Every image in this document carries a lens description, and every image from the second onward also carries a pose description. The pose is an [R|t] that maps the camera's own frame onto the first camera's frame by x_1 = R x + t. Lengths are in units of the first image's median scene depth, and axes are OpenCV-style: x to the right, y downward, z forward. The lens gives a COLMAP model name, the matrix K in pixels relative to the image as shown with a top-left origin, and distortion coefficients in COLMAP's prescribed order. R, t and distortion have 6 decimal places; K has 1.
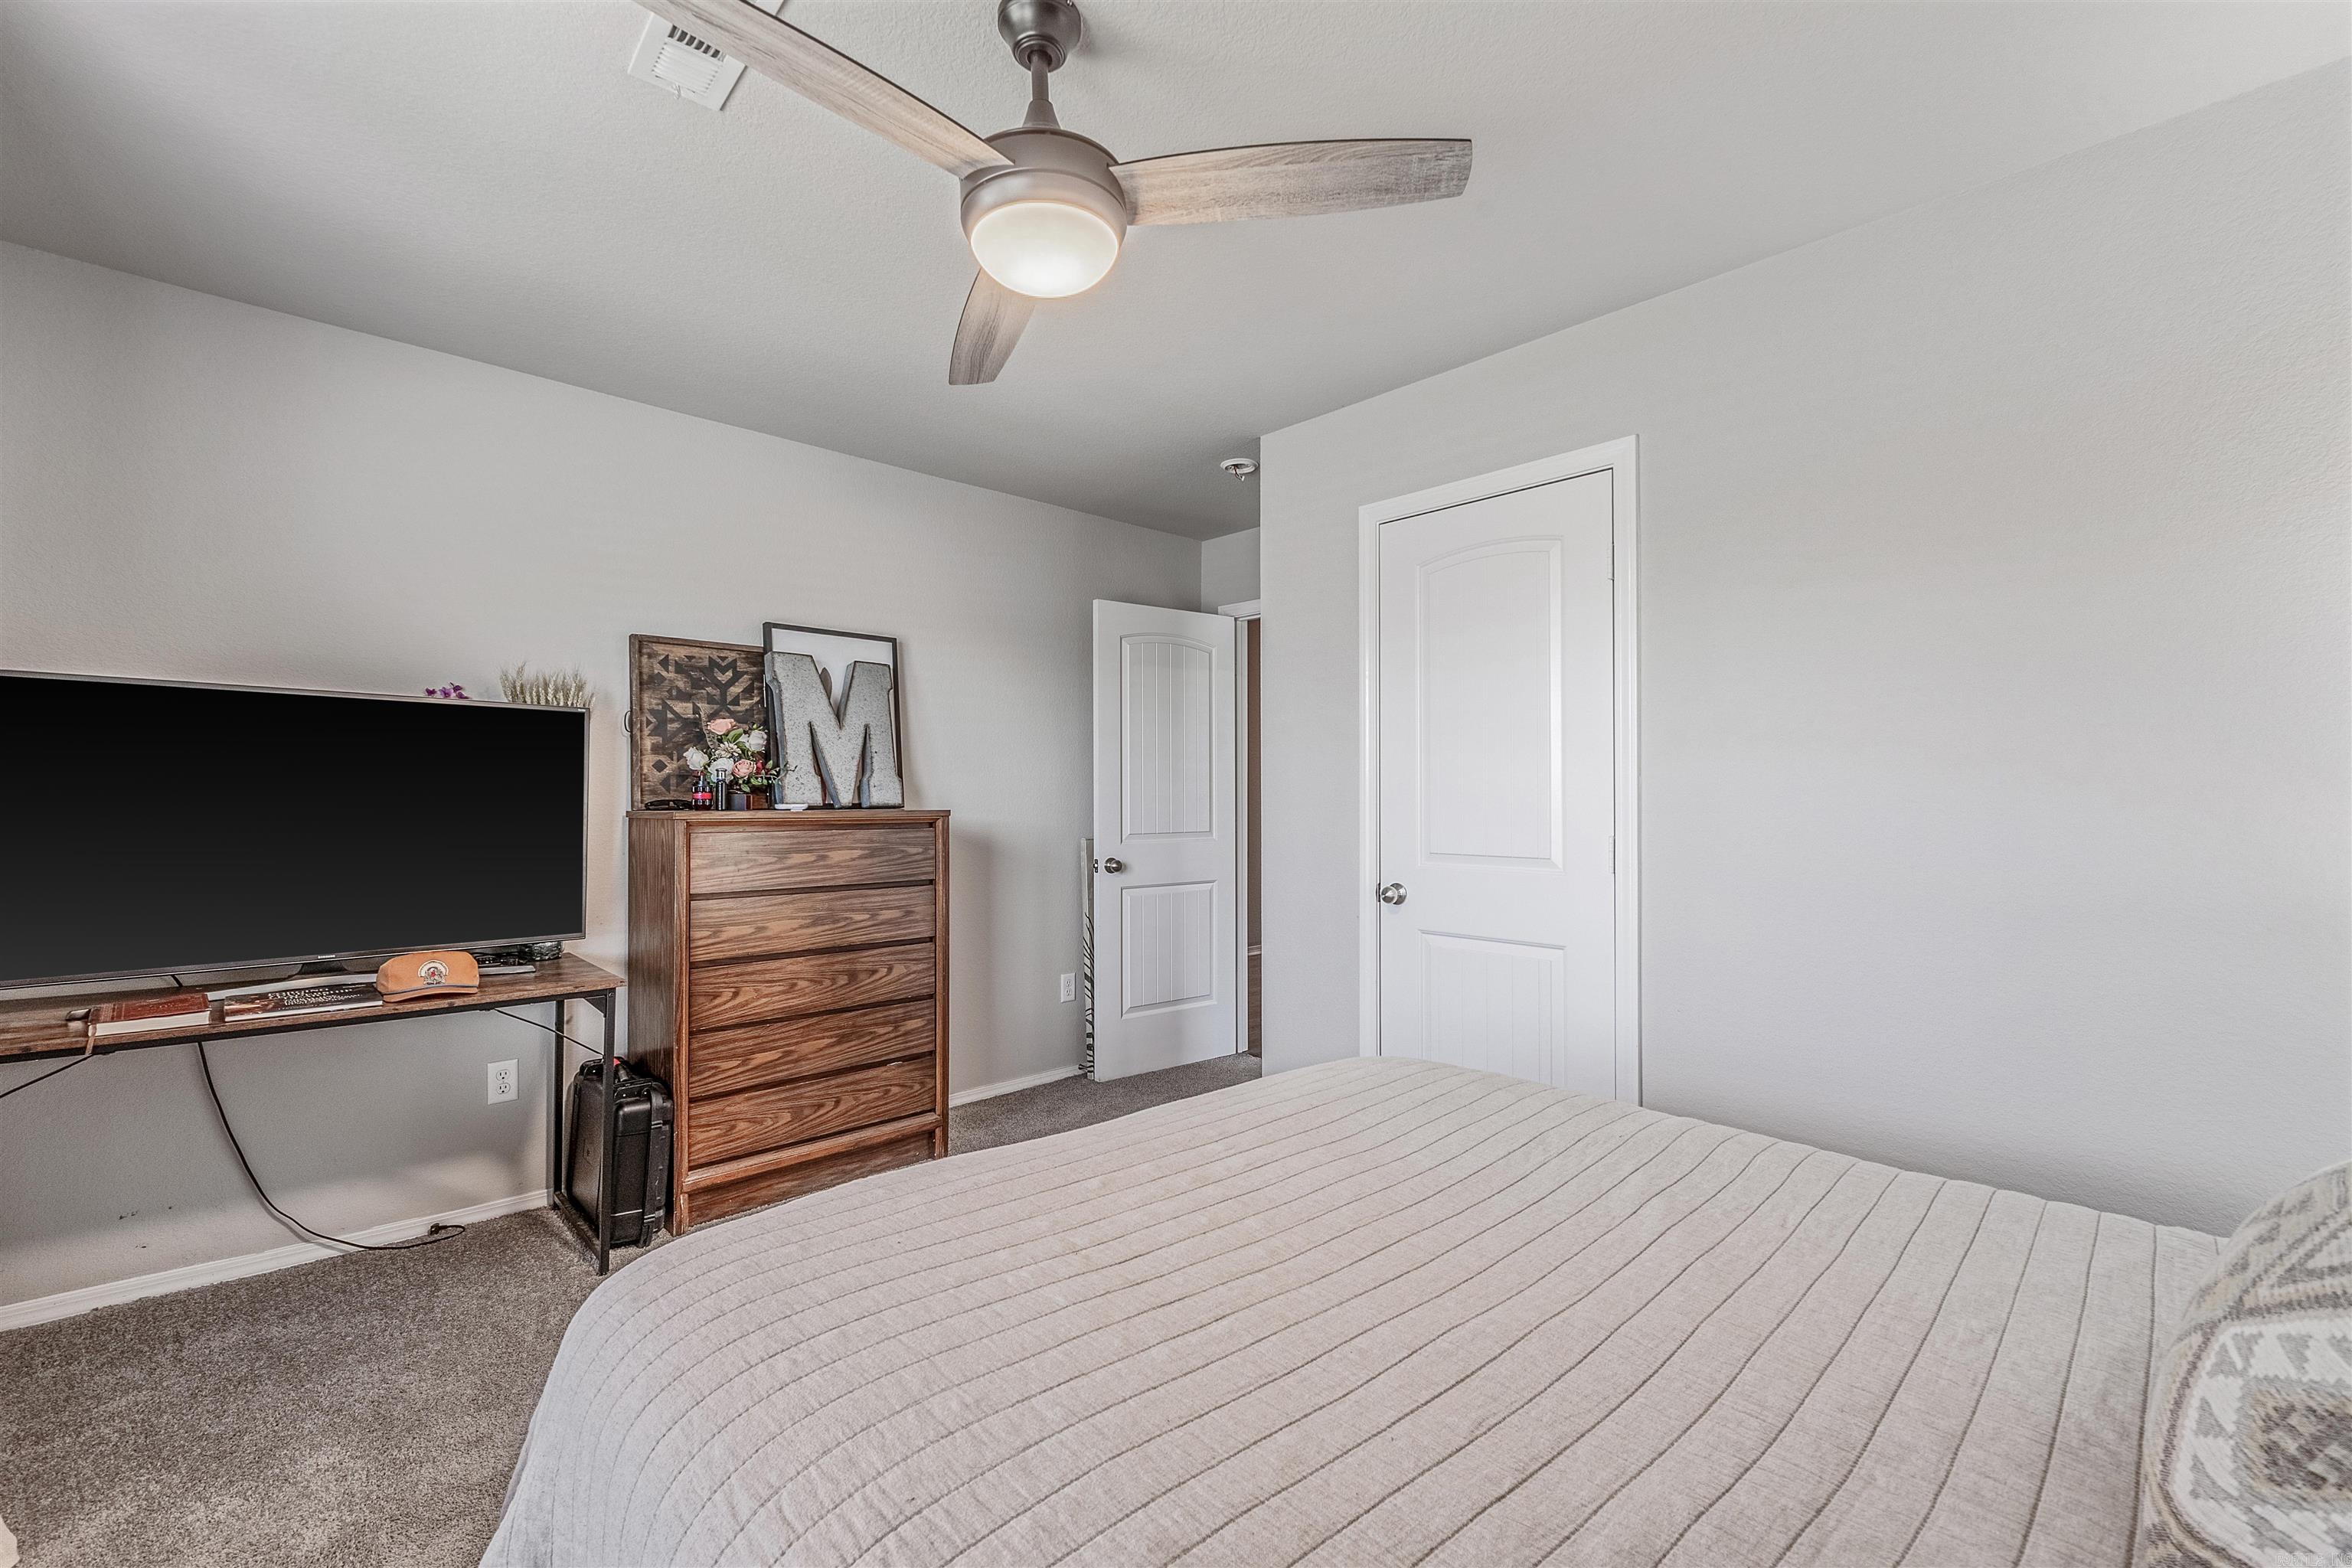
lens RADIAL K [[999.7, 0, 1173.4], [0, 999.7, 786.2], [0, 0, 1]] dist [-0.004066, -0.000308]
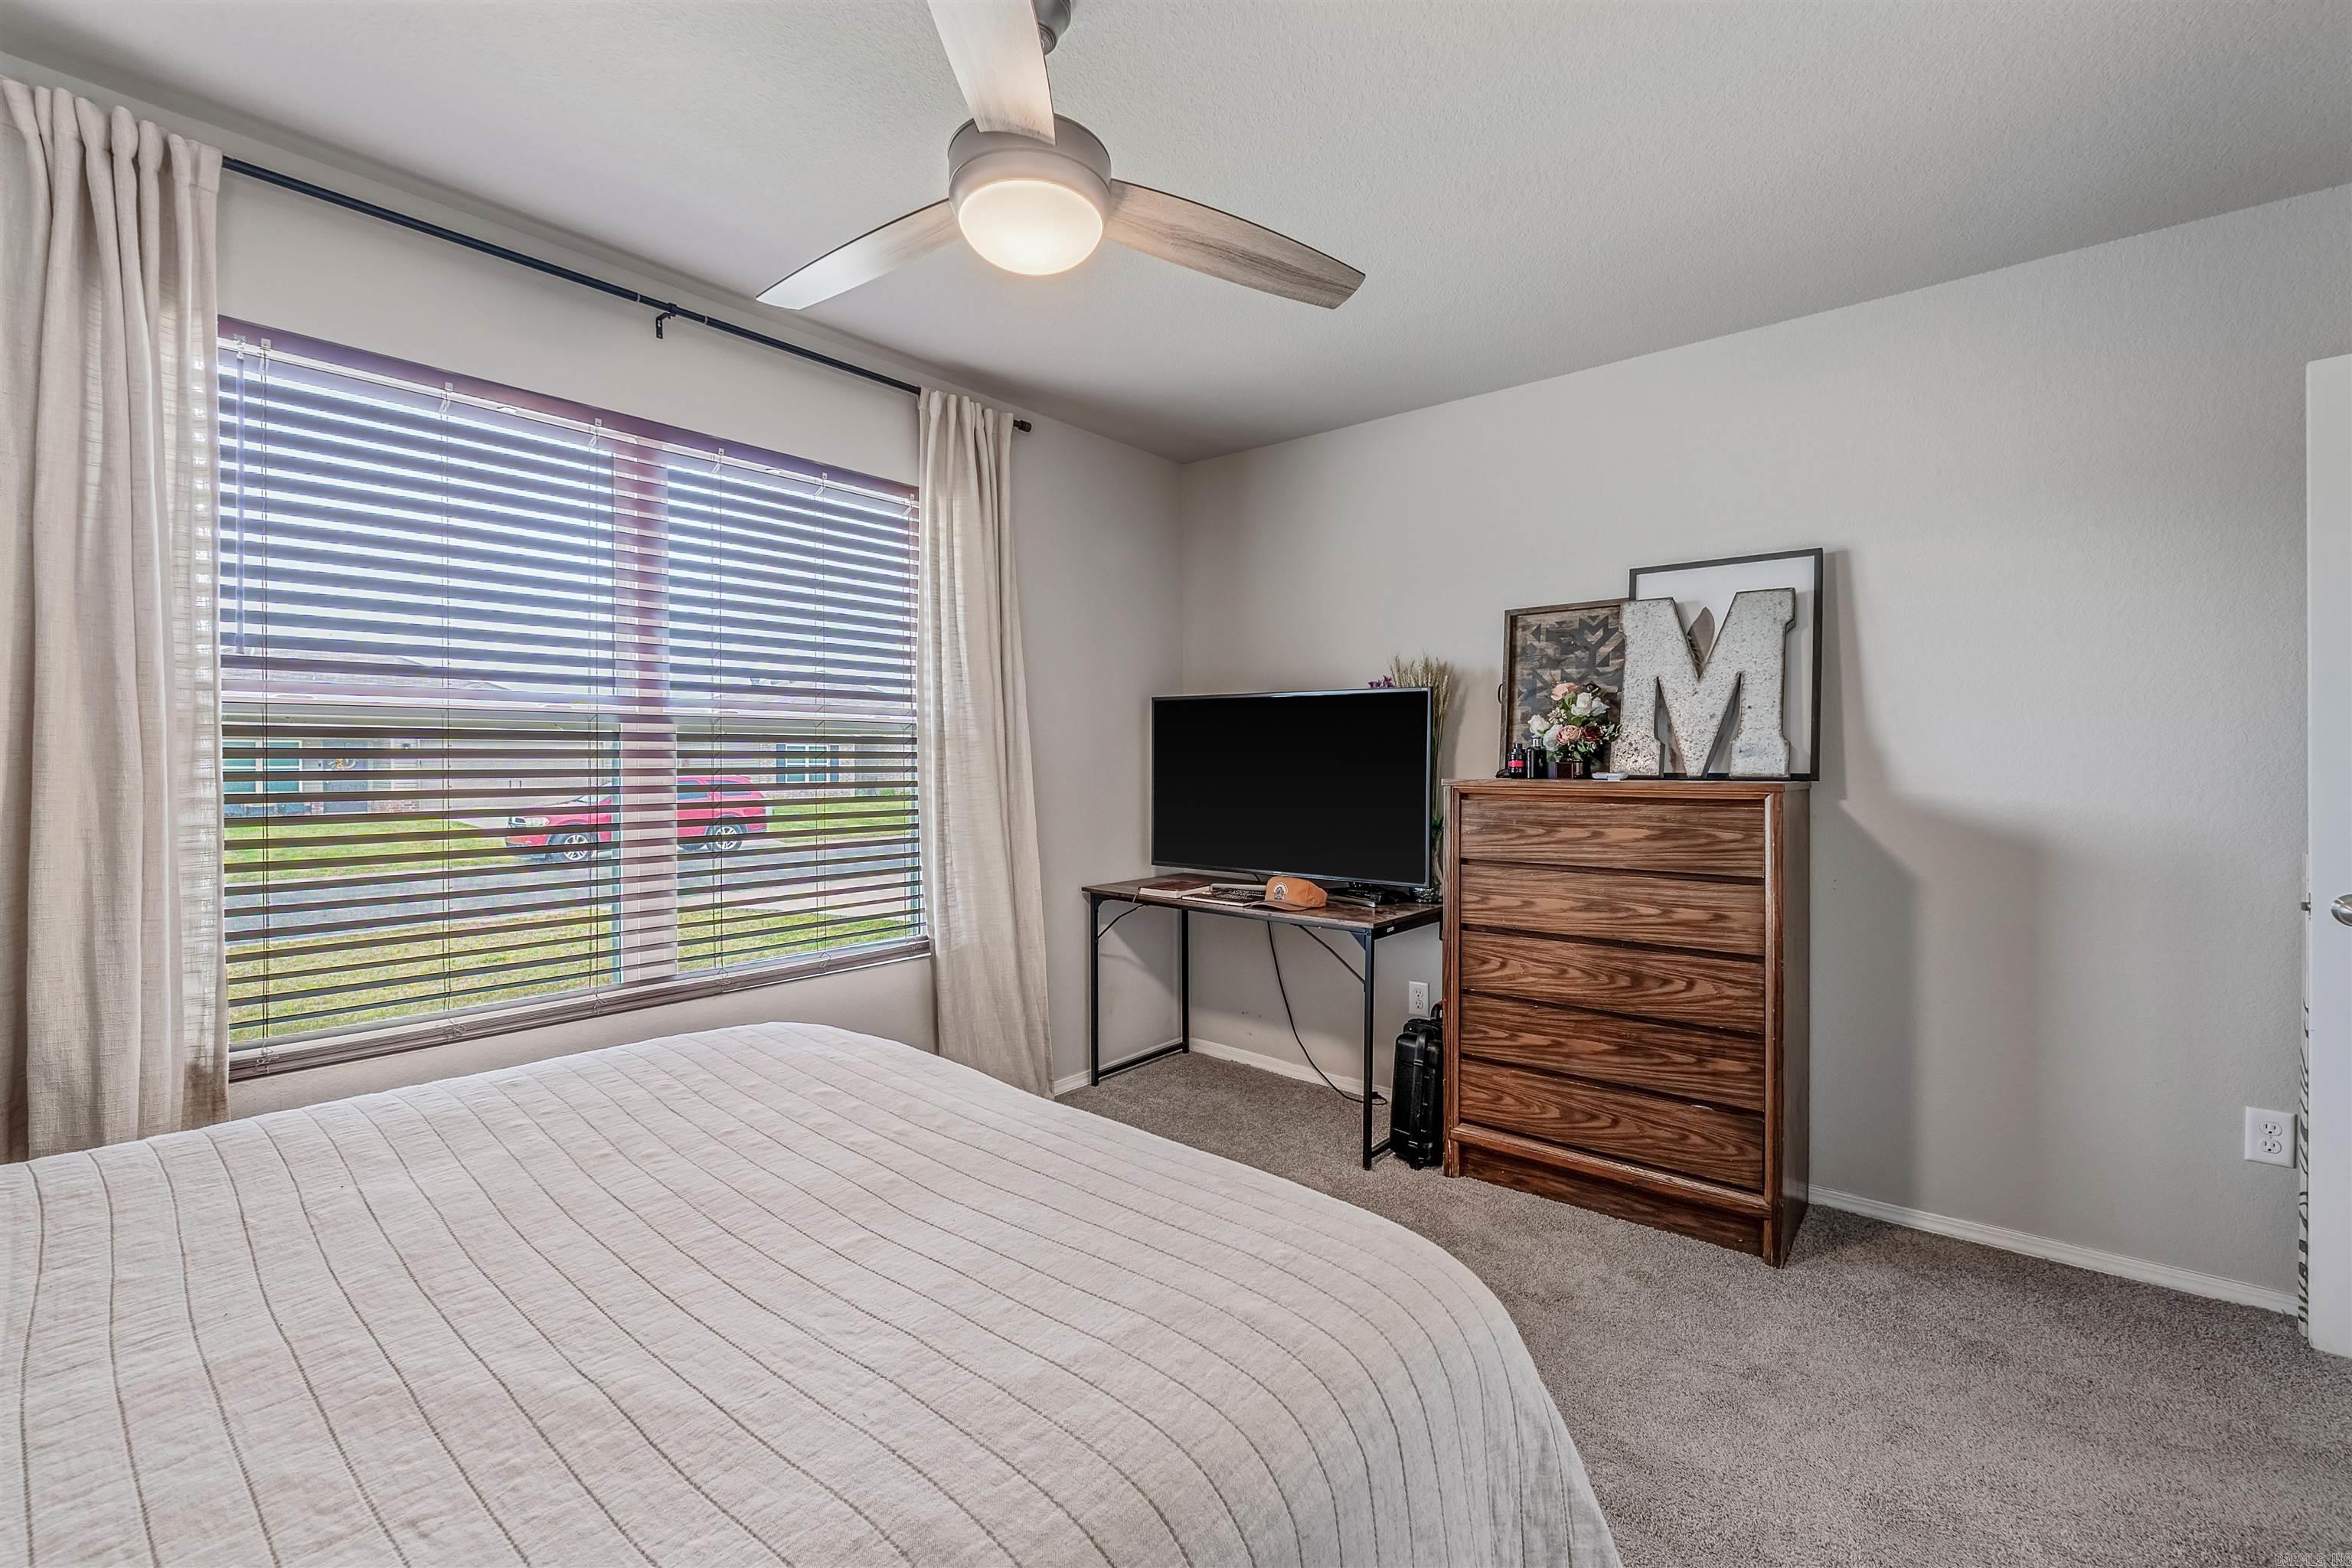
lens RADIAL K [[999.7, 0, 1174.0], [0, 999.7, 773.2], [0, 0, 1]] dist [-0.004066, -0.000308]
pose [[0.110267, 0.007654, -0.993872, 0.464697], [0.008136, 0.999930, 0.008603, 0.007432], [0.993869, -0.009034, 0.110197, 0.526525]]
